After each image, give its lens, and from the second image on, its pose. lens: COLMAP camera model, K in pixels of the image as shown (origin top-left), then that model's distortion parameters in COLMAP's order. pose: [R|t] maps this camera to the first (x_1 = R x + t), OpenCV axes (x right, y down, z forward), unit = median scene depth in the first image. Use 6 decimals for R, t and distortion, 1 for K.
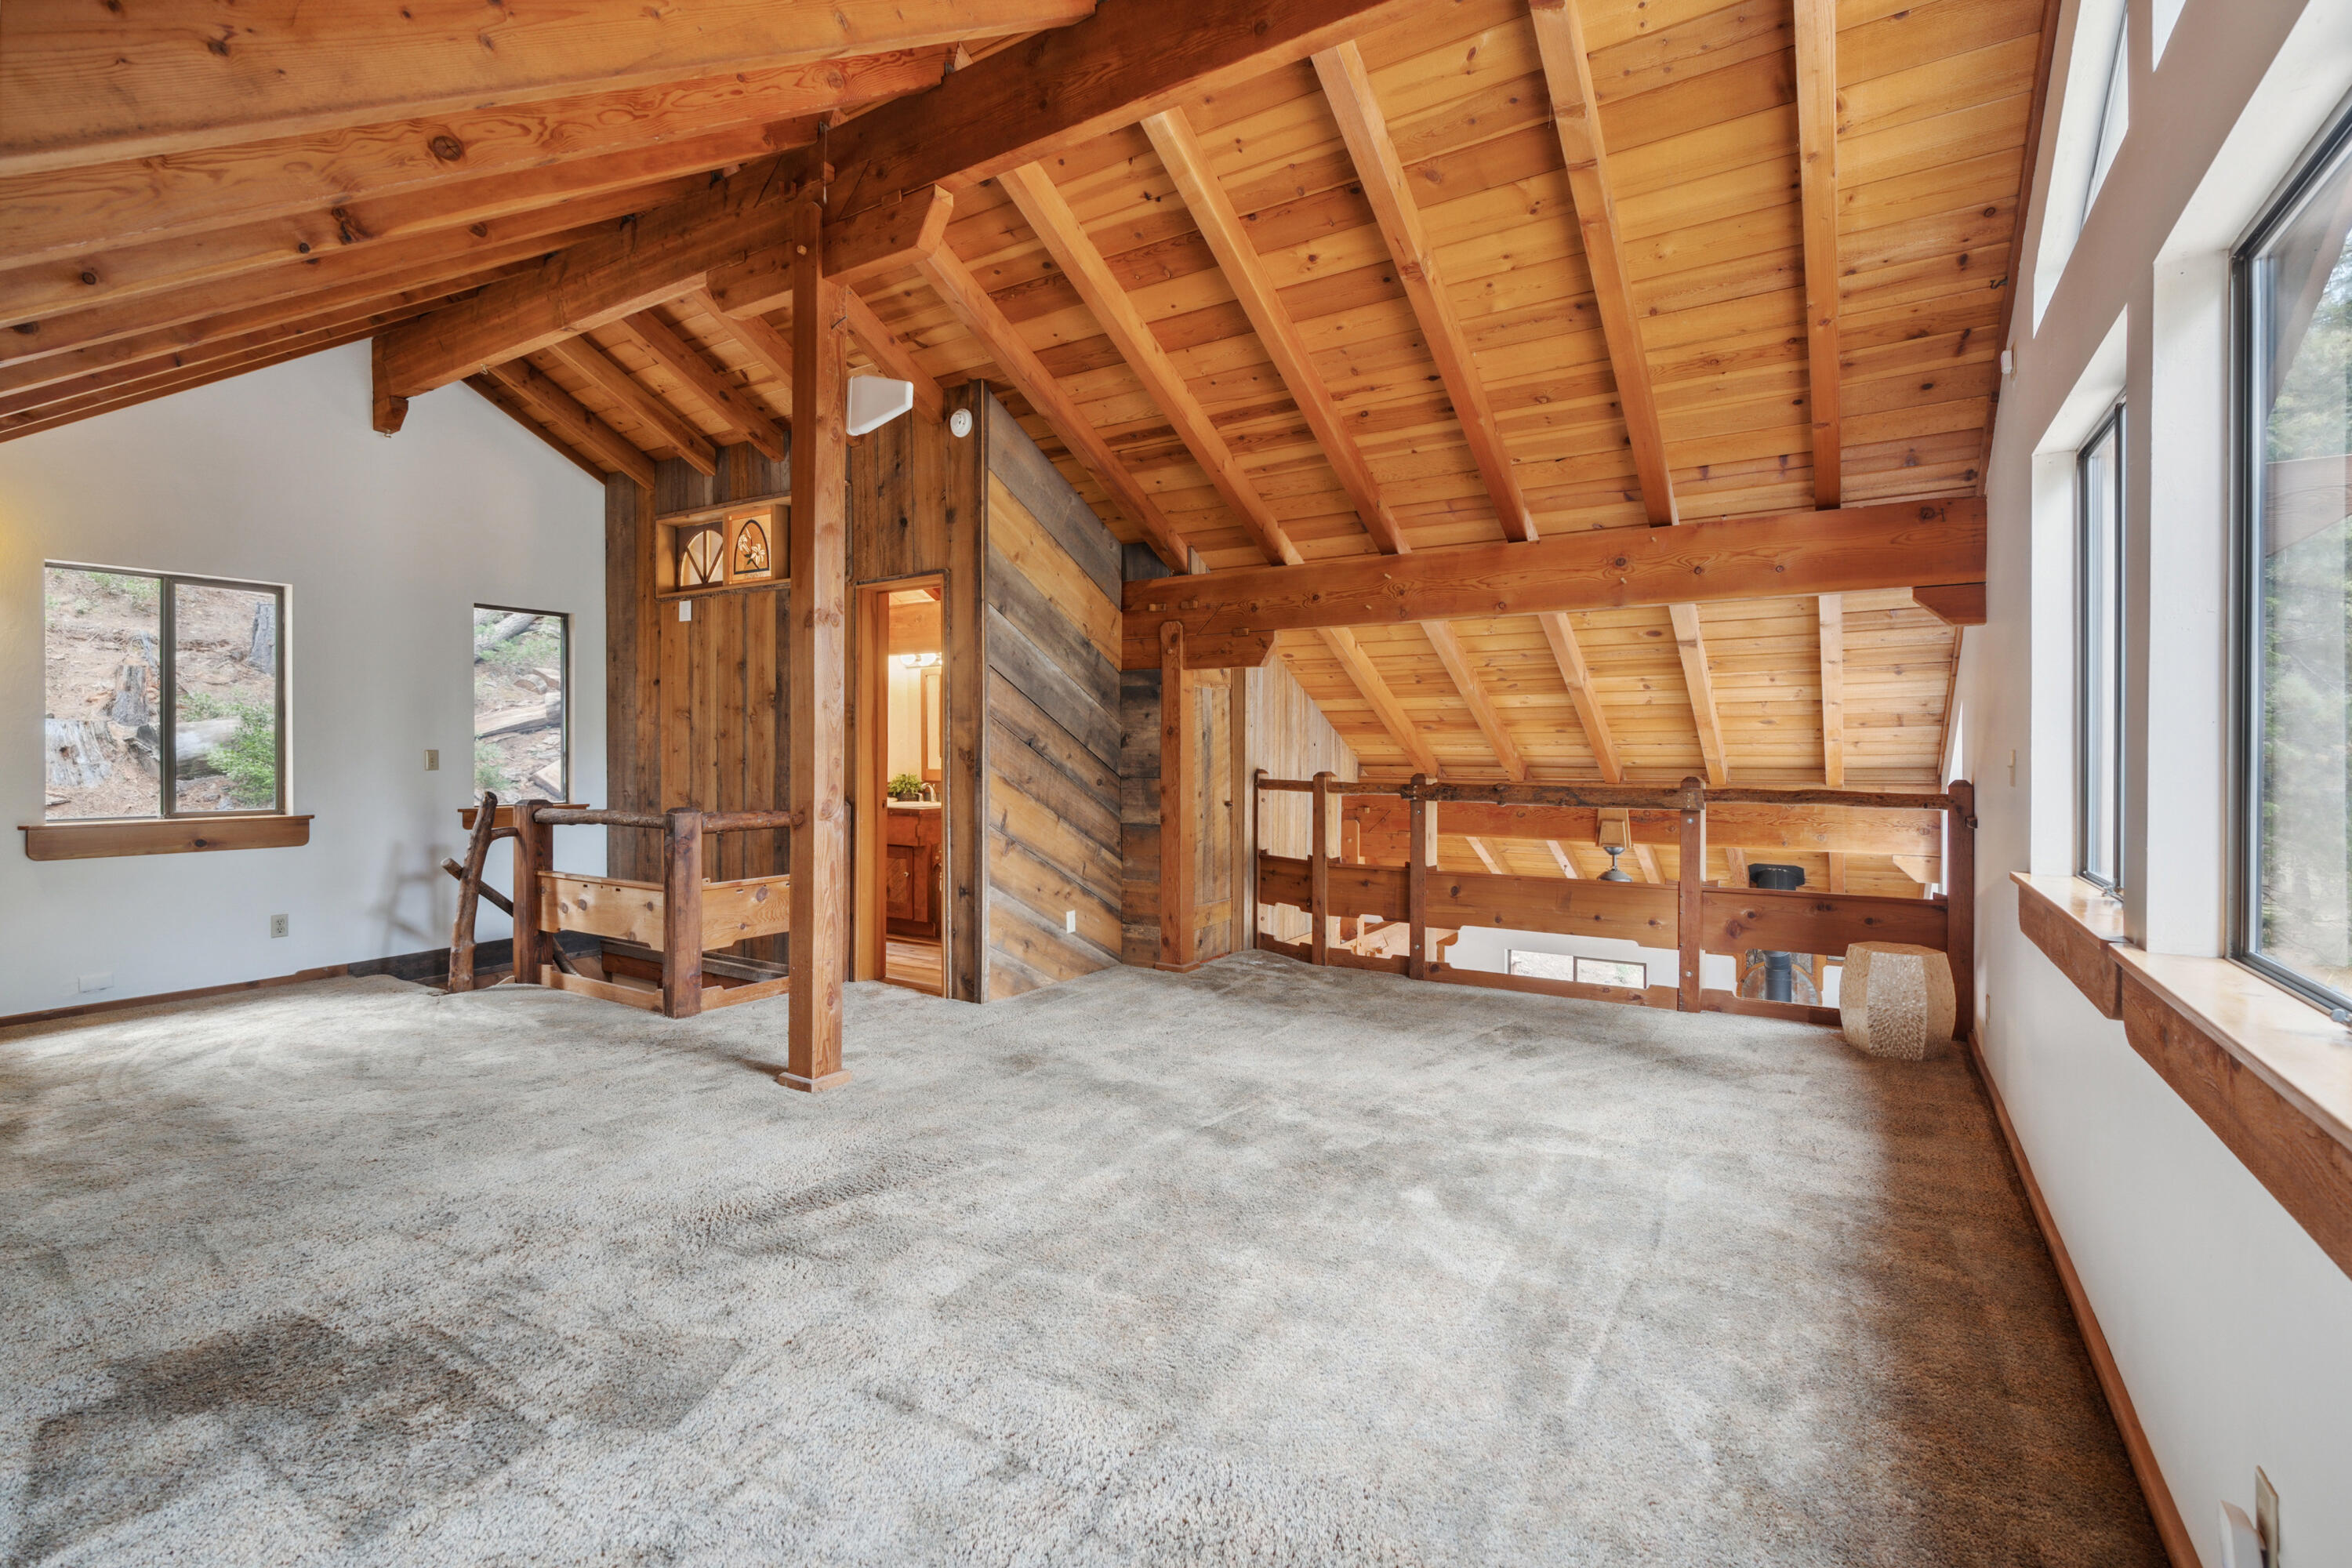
lens RADIAL K [[1068.0, 0, 1176.2], [0, 1068.0, 749.9], [0, 0, 1]] dist [0.000217, 0.000208]
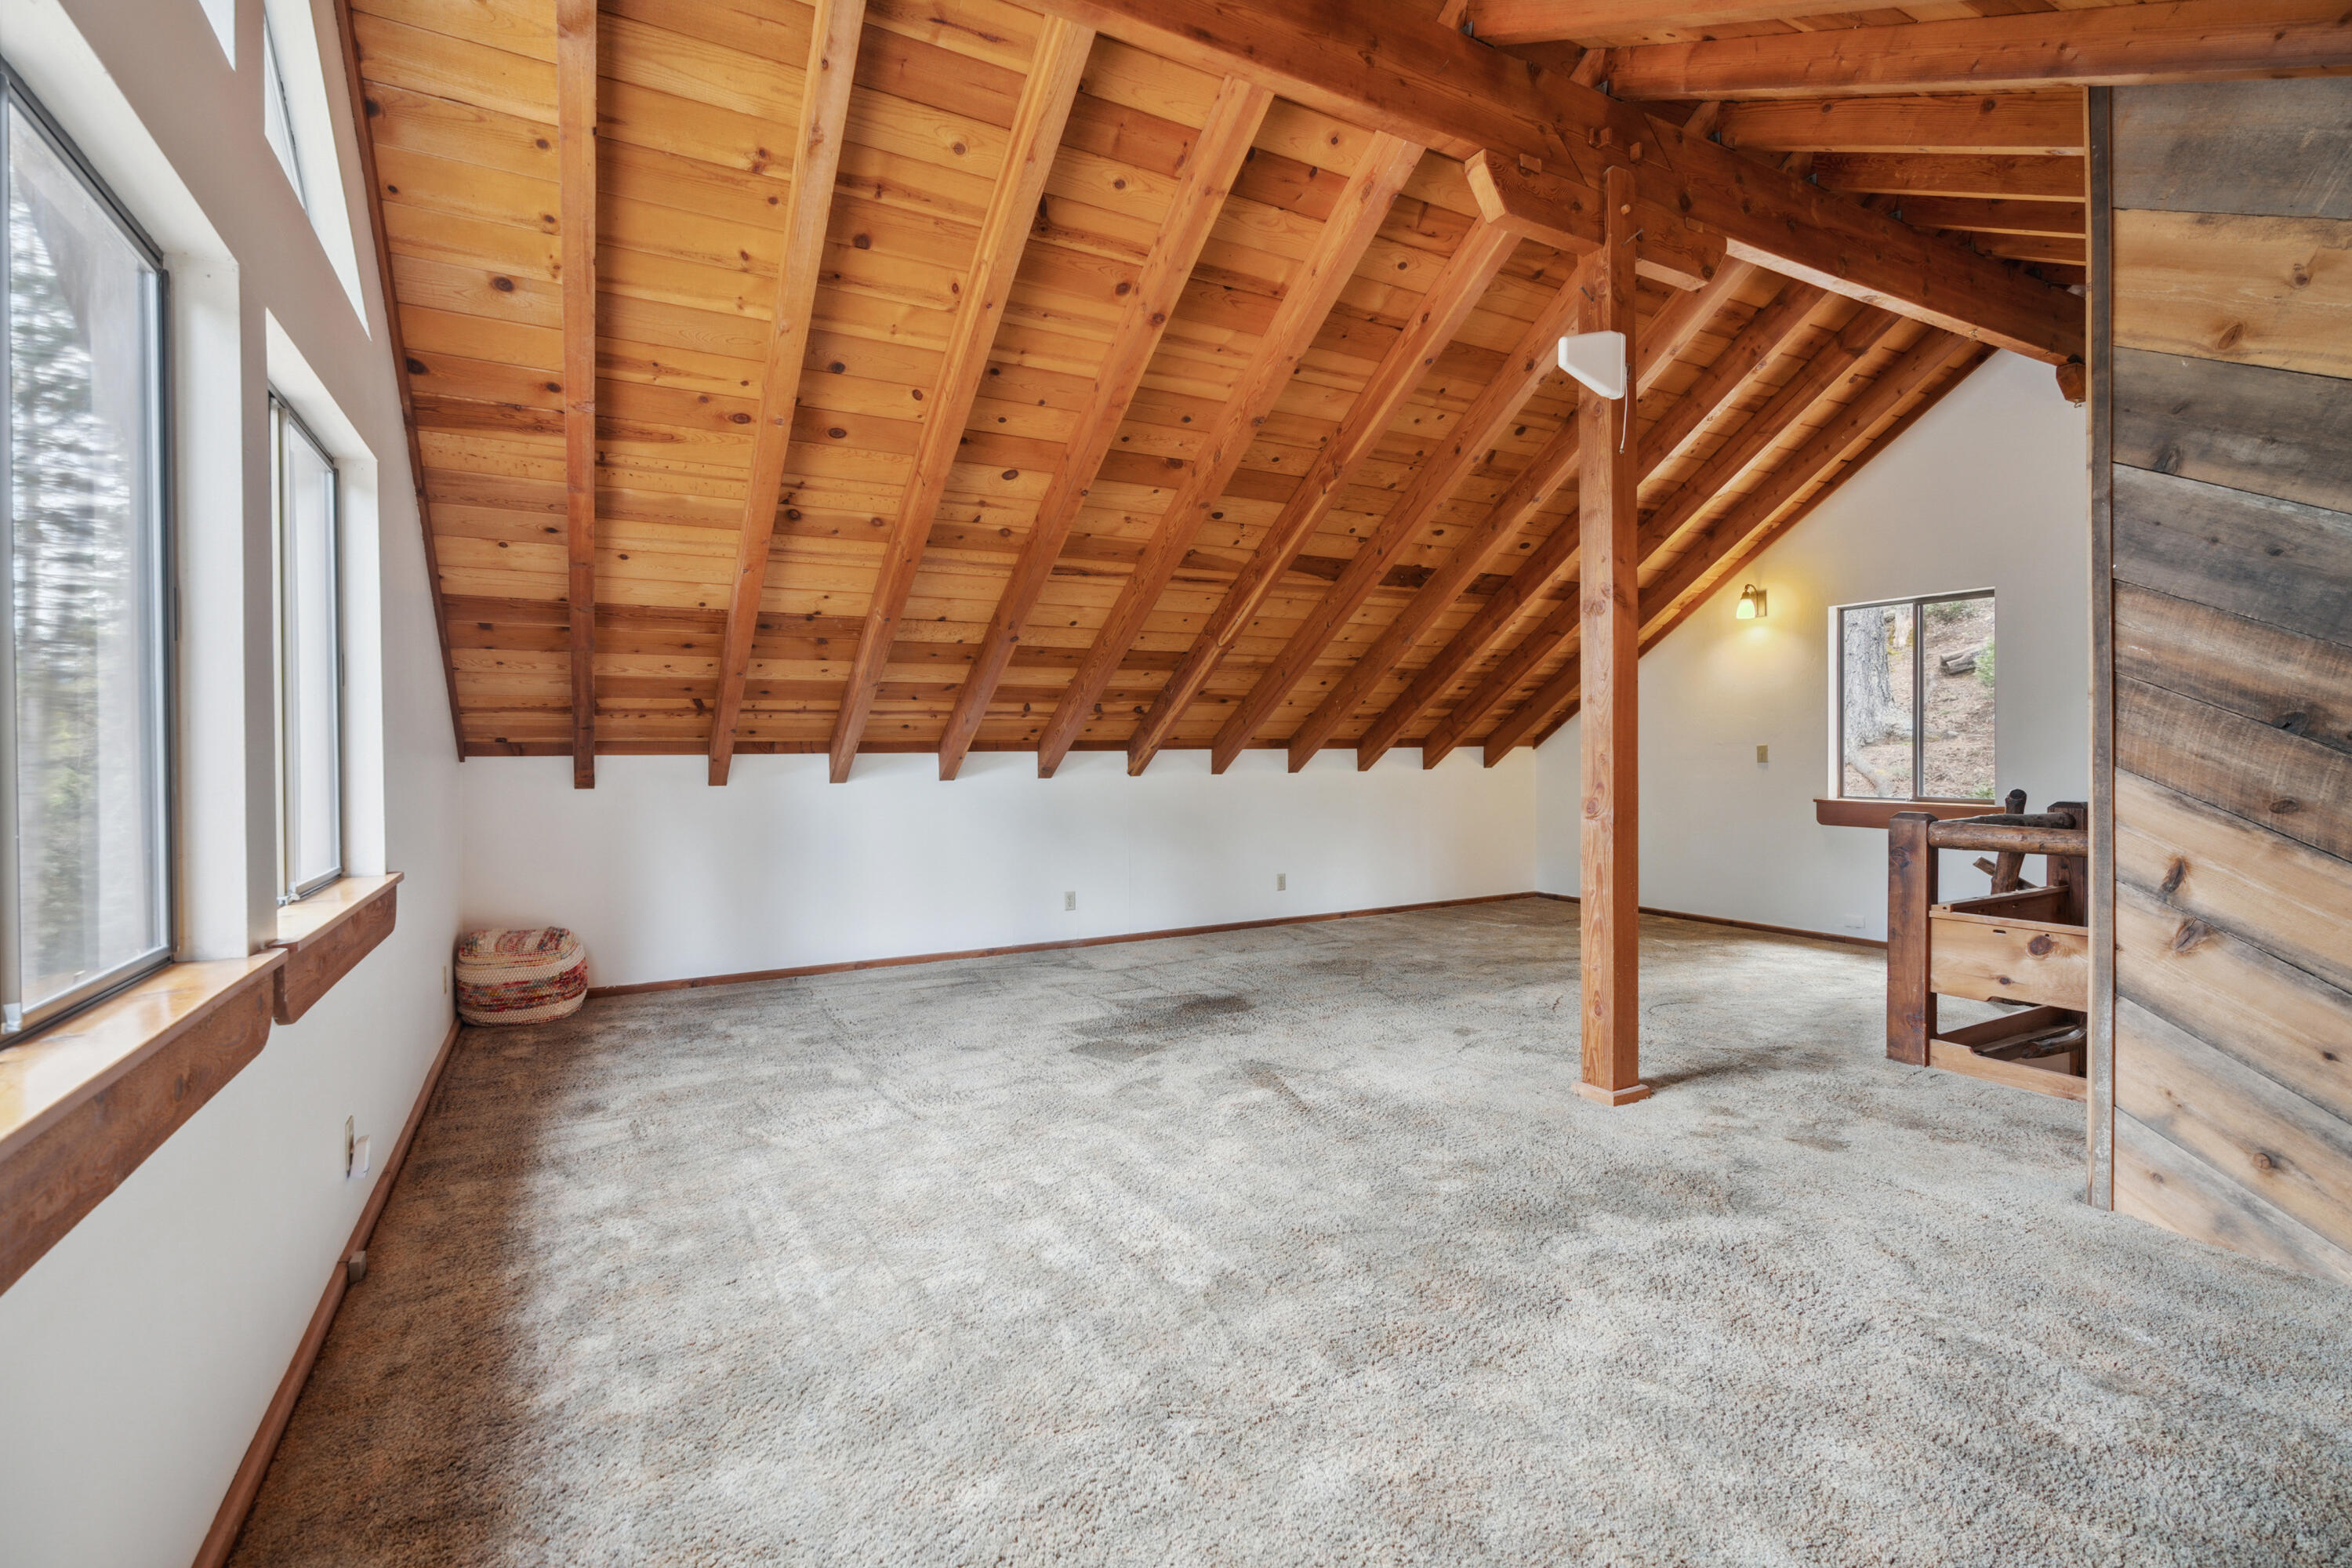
lens RADIAL K [[1068.0, 0, 1176.2], [0, 1068.0, 749.9], [0, 0, 1]] dist [0.000217, 0.000208]
pose [[-0.479349, 0.004904, -0.877611, 0.687638], [0.007687, 0.999969, 0.001389, -0.000398], [0.877591, -0.006081, -0.479372, 1.128337]]
